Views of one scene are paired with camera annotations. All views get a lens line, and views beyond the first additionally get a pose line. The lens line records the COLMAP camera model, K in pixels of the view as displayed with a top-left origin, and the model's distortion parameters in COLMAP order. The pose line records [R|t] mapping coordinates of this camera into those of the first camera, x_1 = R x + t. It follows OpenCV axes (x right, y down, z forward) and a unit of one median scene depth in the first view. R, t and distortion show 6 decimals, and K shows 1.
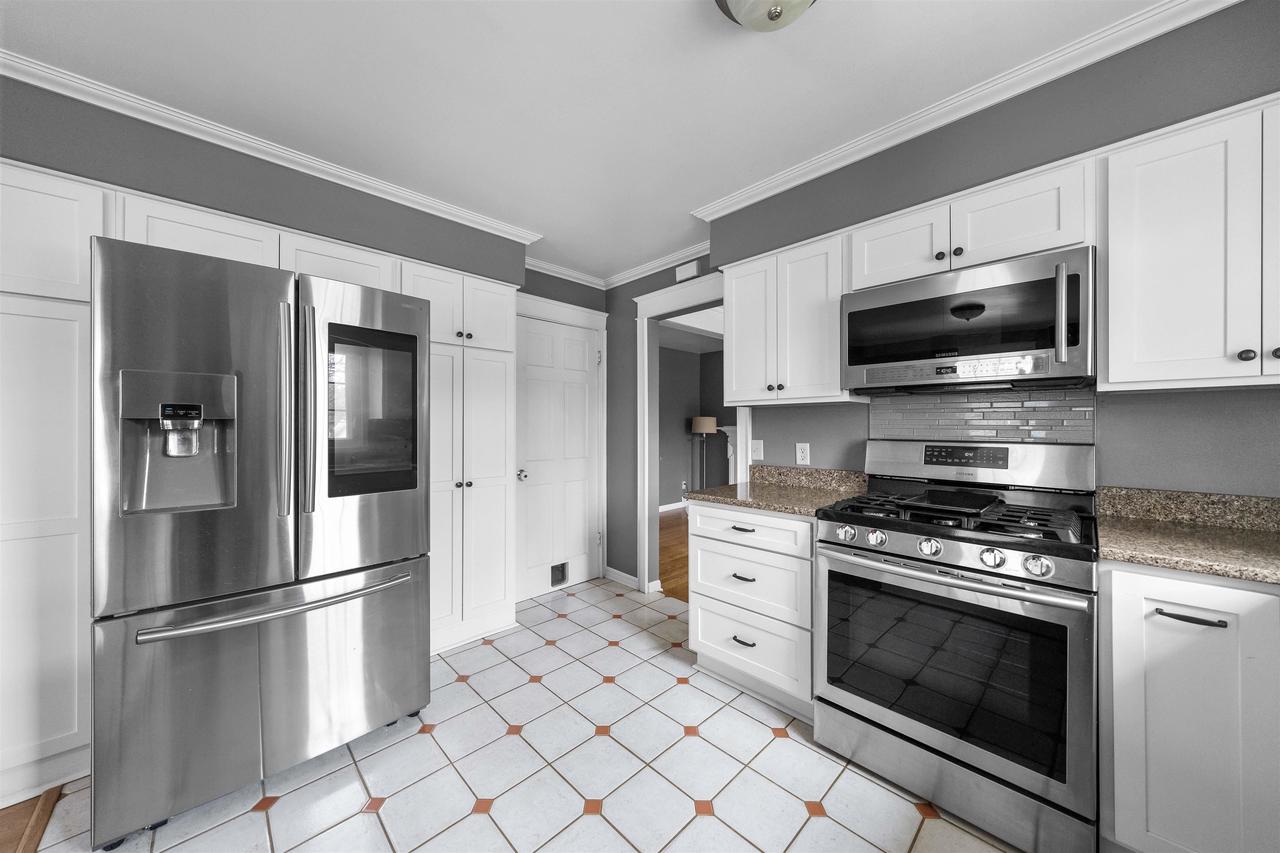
lens RADIAL K [[436.9, 0, 639.0], [0, 436.9, 426.5], [0, 0, 1]] dist [-0.006029, 0.000593]
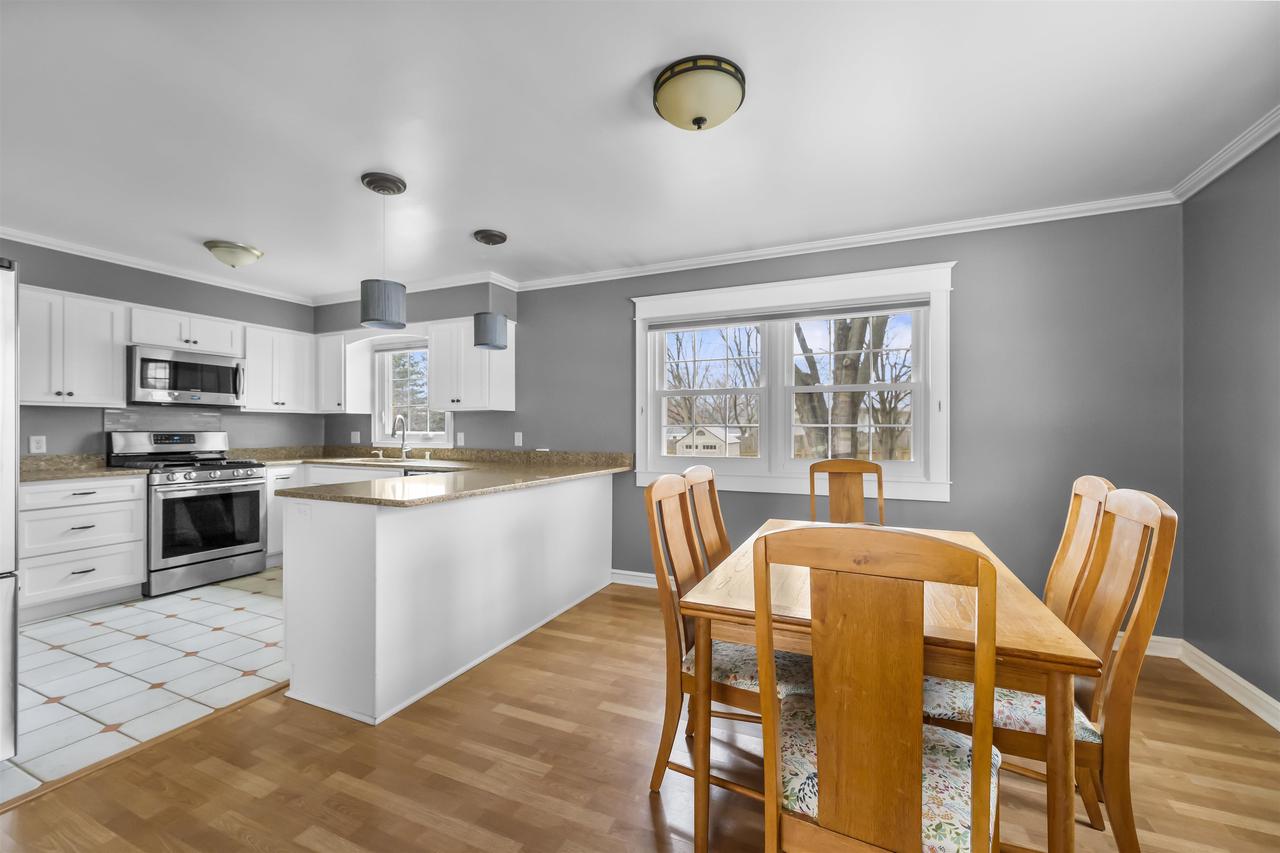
lens RADIAL K [[517.7, 0, 640.9], [0, 517.7, 429.1], [0, 0, 1]] dist [-0.007953, -0.001092]
pose [[-0.375647, -0.001341, 0.926762, -2.322013], [-0.004277, 0.999991, -0.000287, 0.017123], [-0.926753, -0.004071, -0.375649, -0.078331]]
